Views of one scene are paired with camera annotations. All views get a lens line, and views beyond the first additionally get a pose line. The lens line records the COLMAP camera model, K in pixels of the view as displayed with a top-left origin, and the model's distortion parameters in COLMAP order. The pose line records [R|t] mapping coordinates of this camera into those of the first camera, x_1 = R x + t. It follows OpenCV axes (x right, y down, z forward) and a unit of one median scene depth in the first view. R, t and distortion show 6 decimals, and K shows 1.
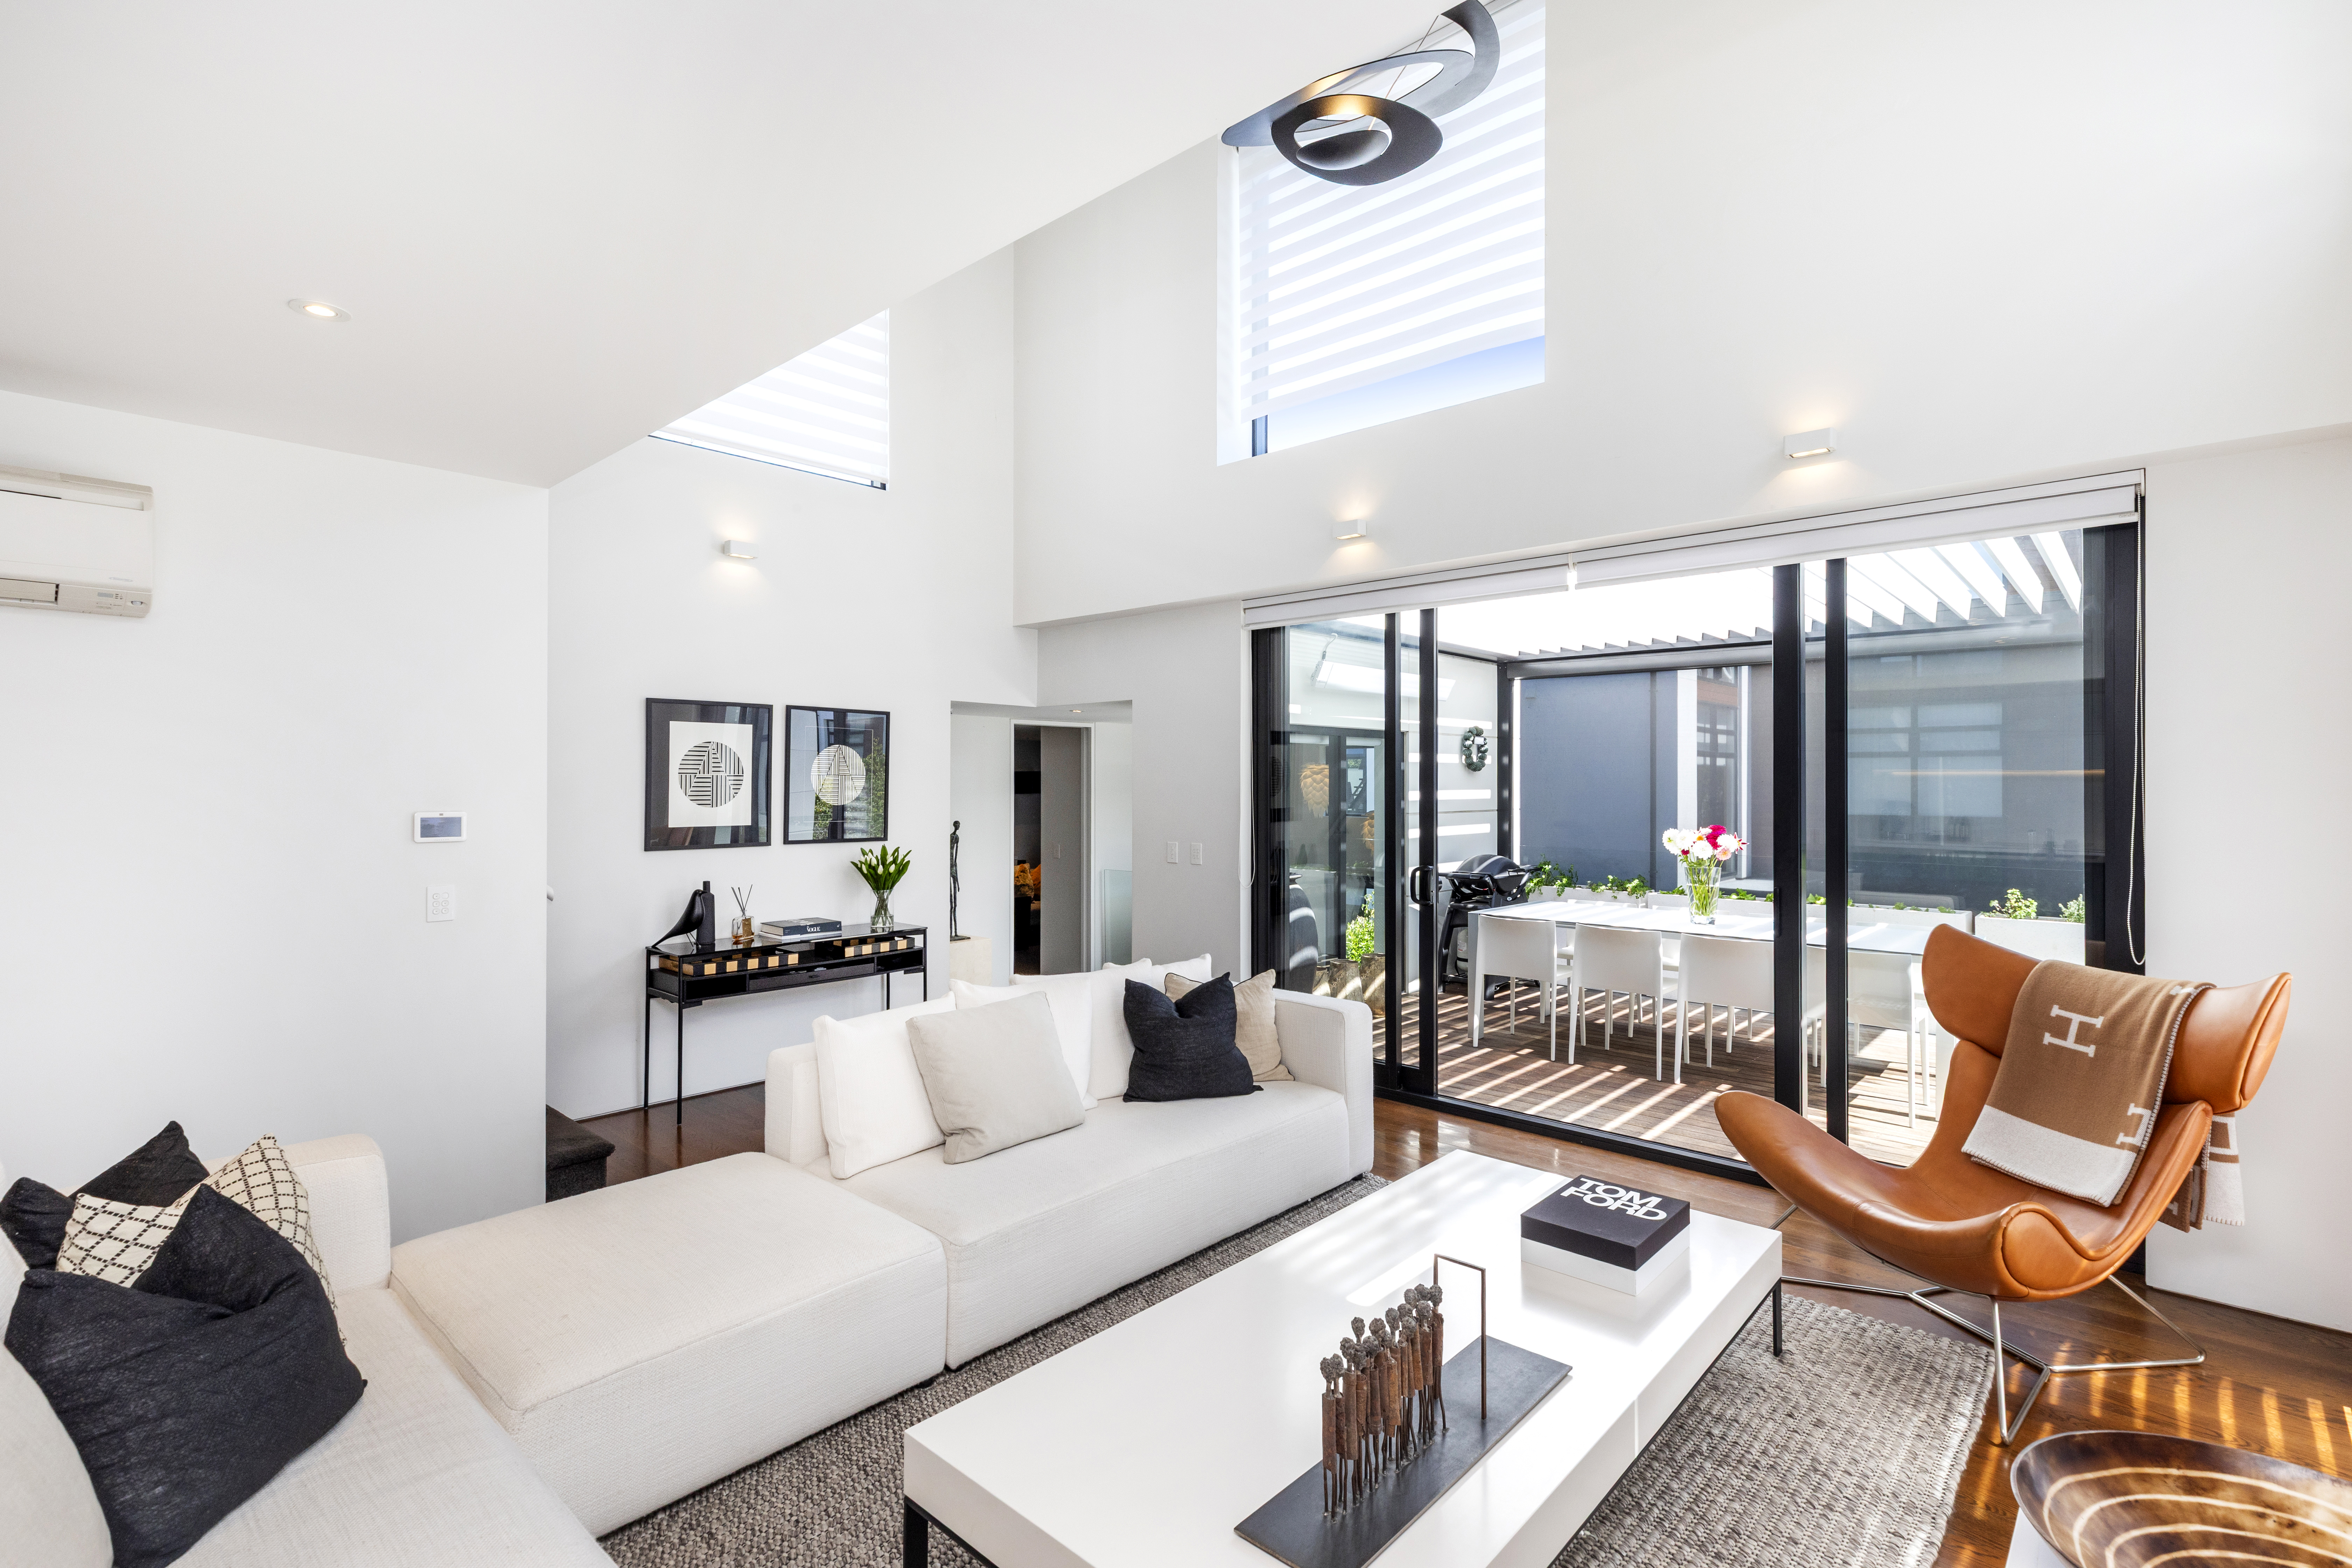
lens RADIAL K [[1095.7, 0, 1162.2], [0, 1095.7, 785.8], [0, 0, 1]] dist [0.002569, 0.000068]
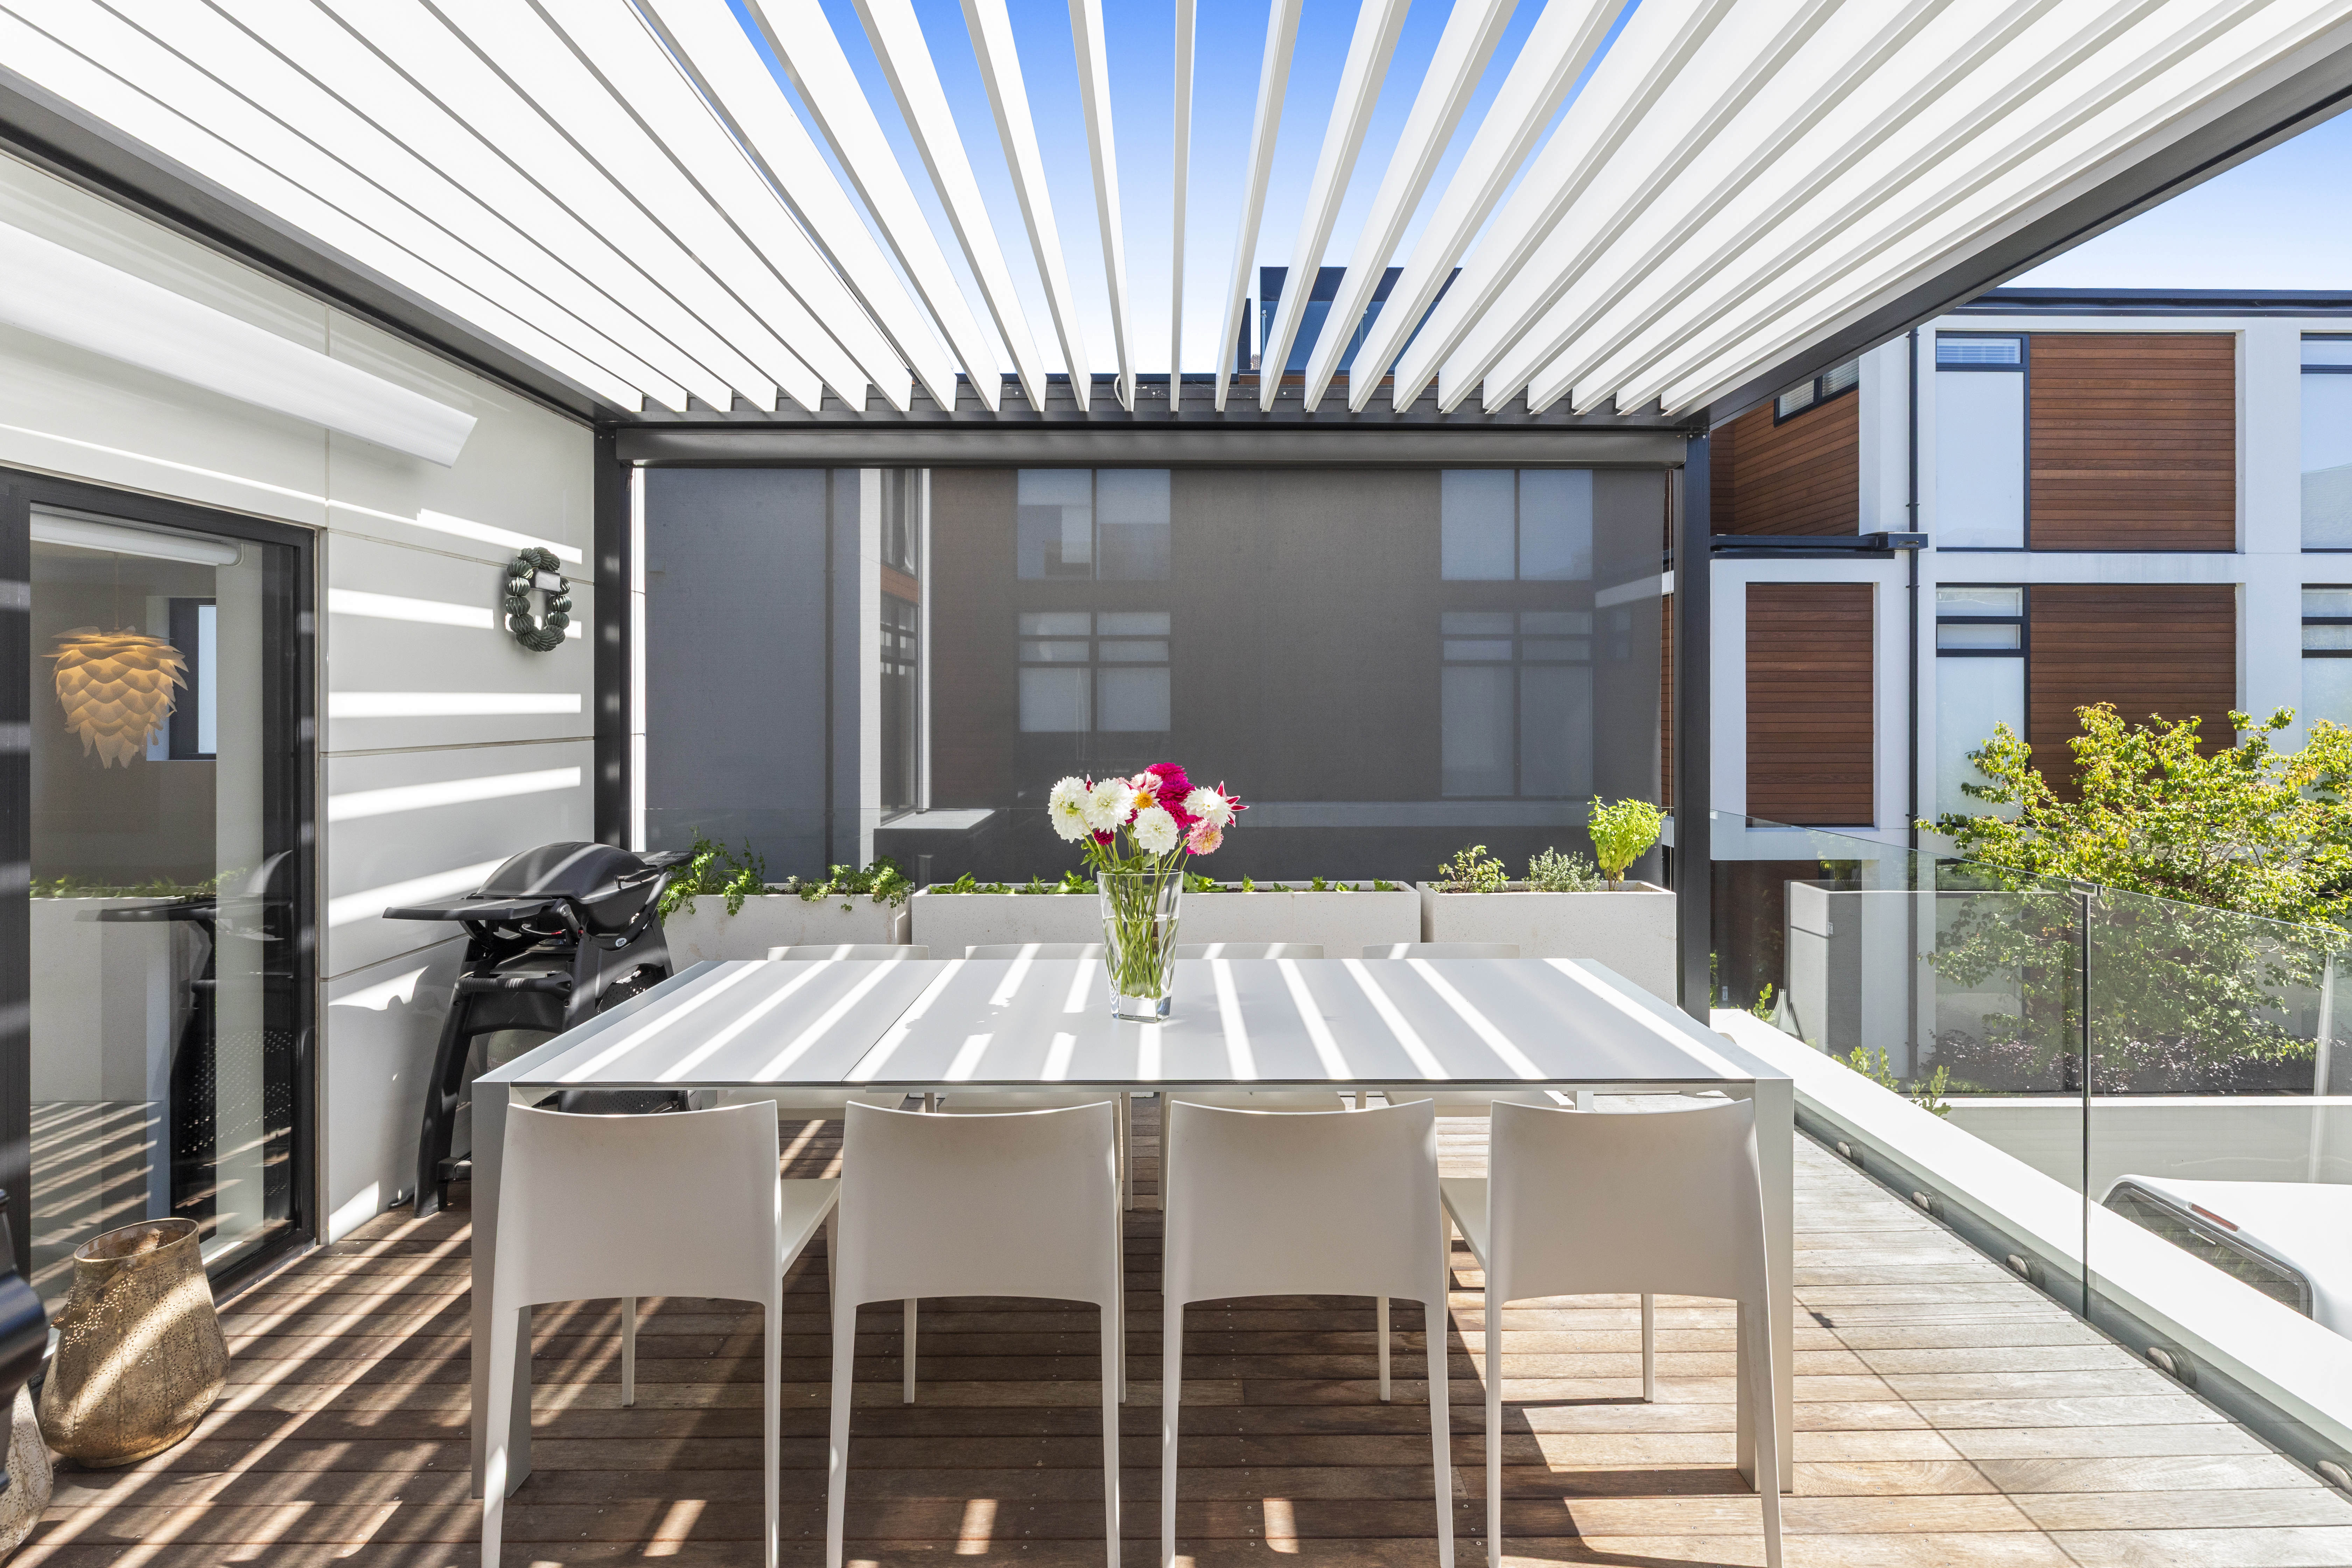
lens RADIAL K [[1134.8, 0, 1175.6], [0, 1134.8, 702.3], [0, 0, 1]] dist [0.000506, 0.000112]
pose [[0.729629, -0.002596, 0.683839, 0.161868], [0.004967, 0.999987, -0.001503, 0.009487], [-0.683826, 0.004493, 0.729632, 0.496633]]
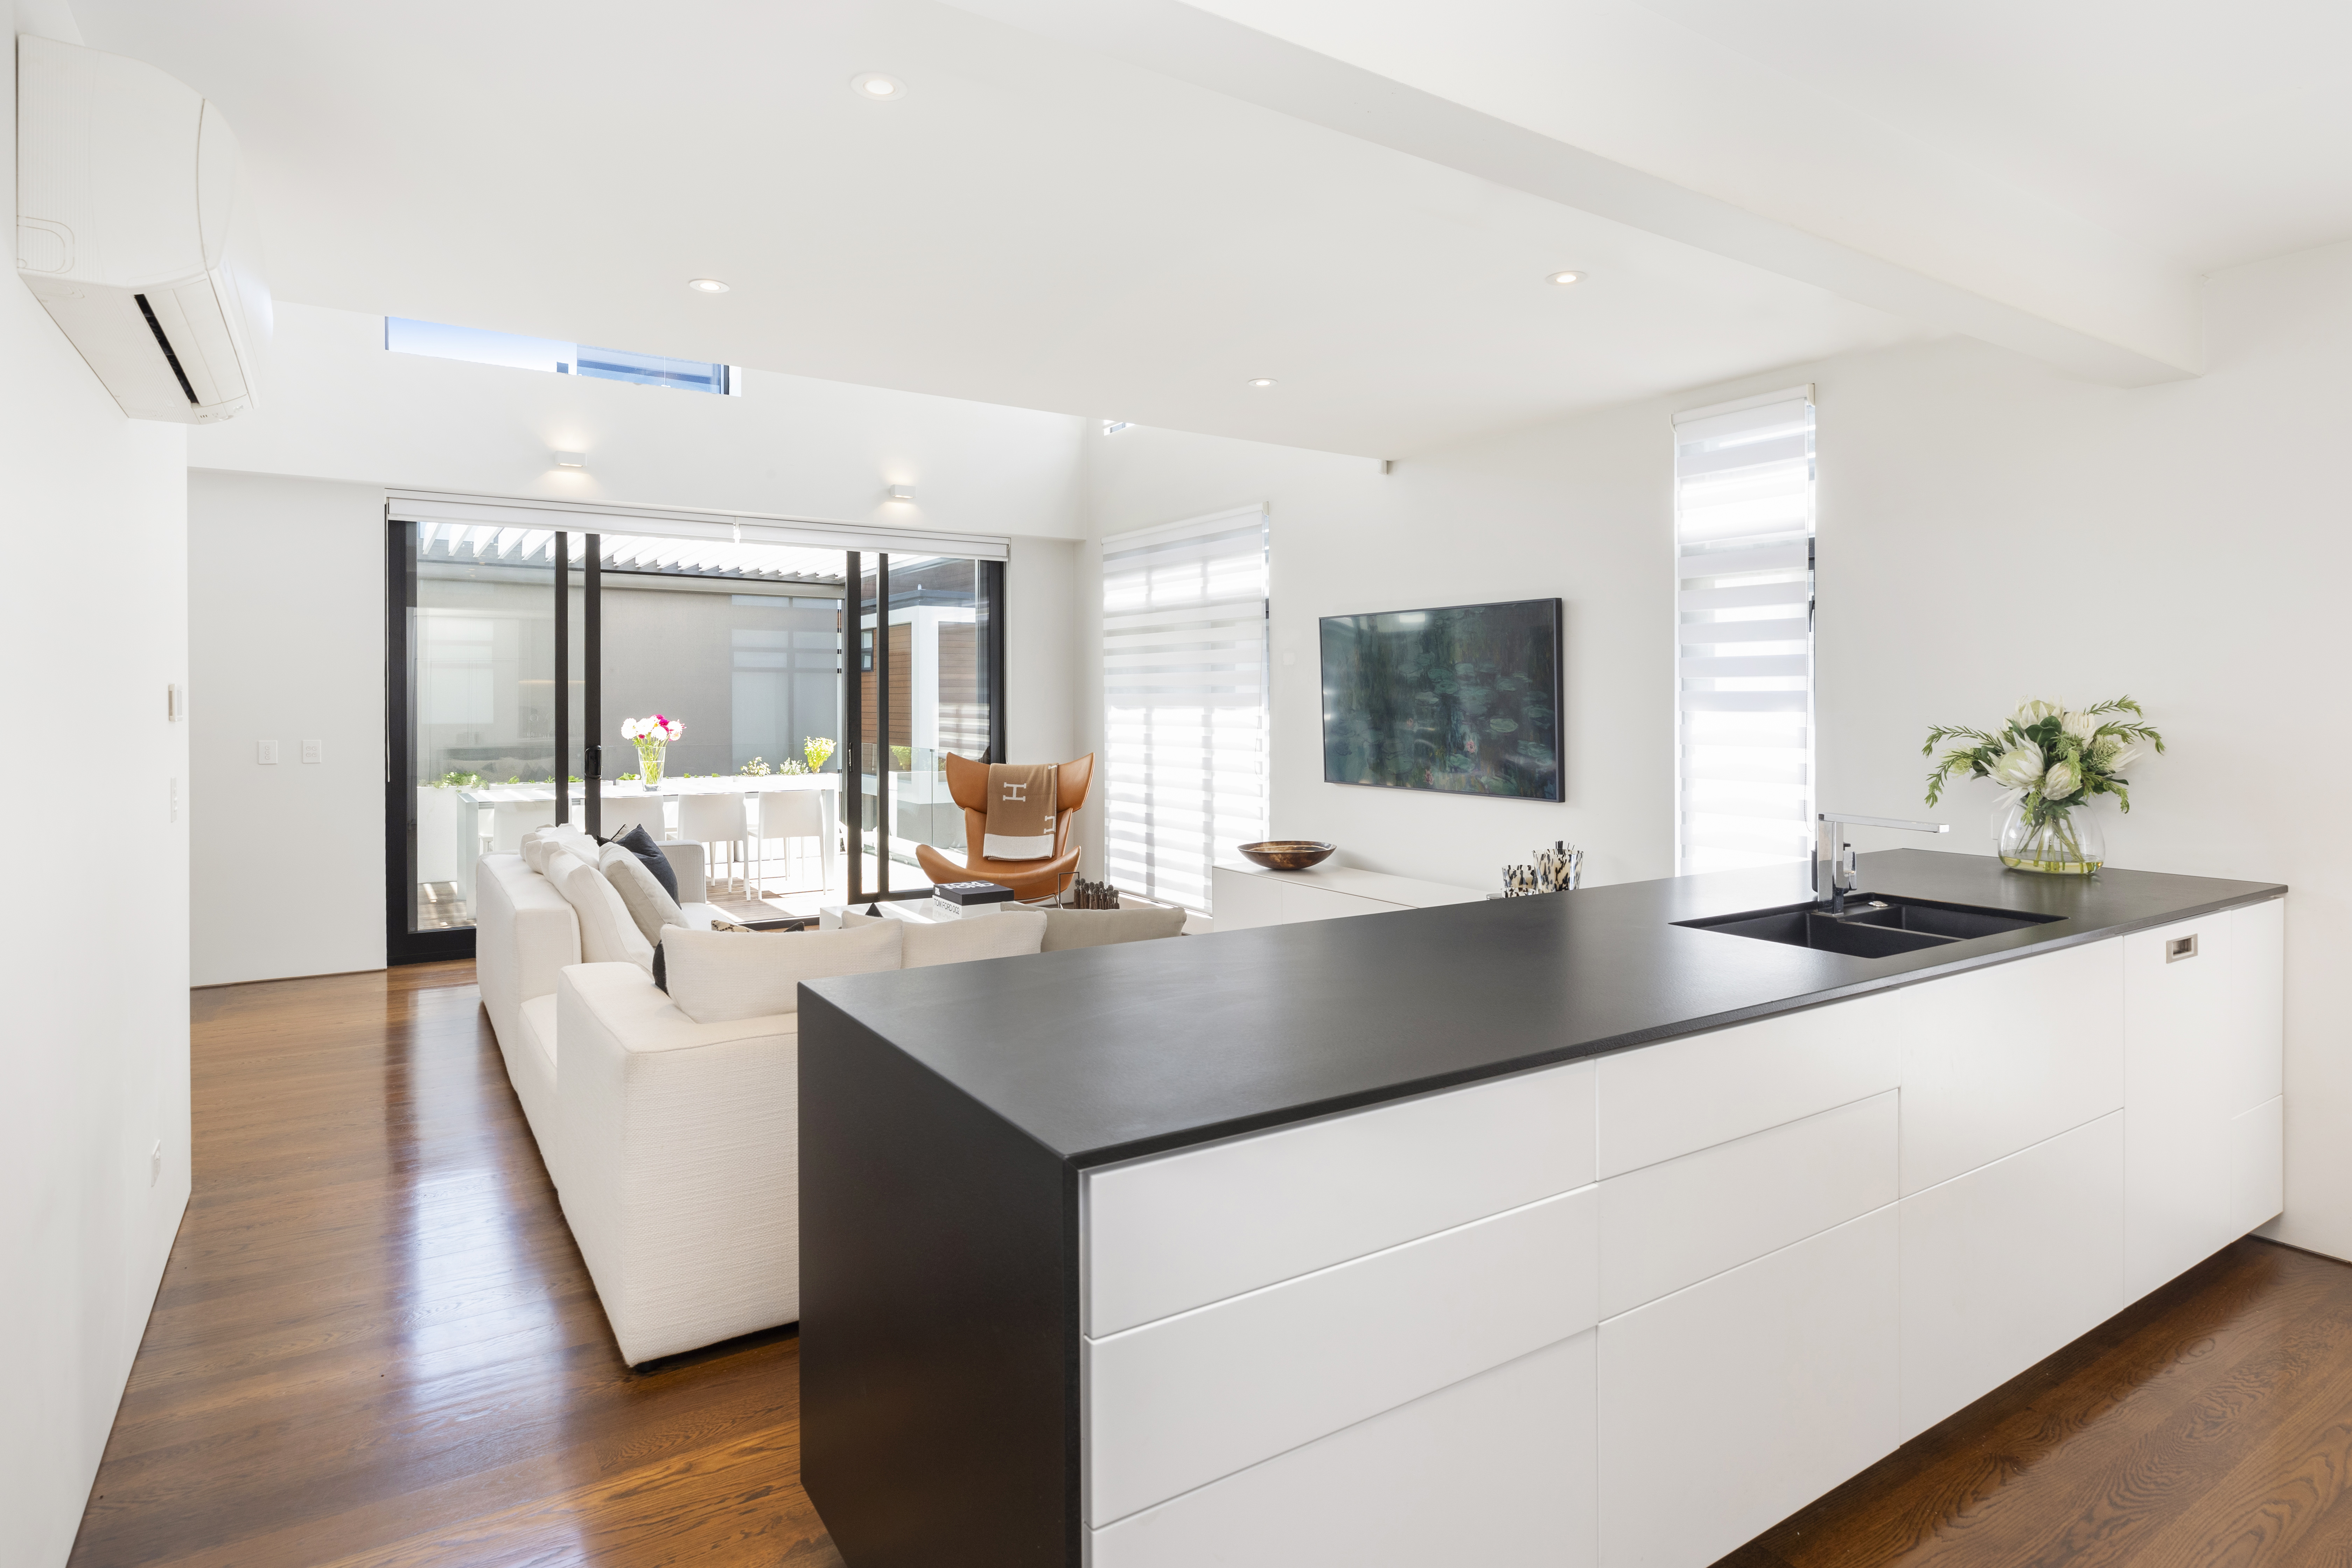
lens RADIAL K [[1235.7, 0, 1132.5], [0, 1235.7, 704.1], [0, 0, 1]] dist [-0.000127, 0.000100]
pose [[0.264084, -0.002070, 0.964497, -0.556352], [0.003204, 0.999994, 0.001268, 0.016182], [-0.964494, 0.002756, 0.264089, 0.042191]]
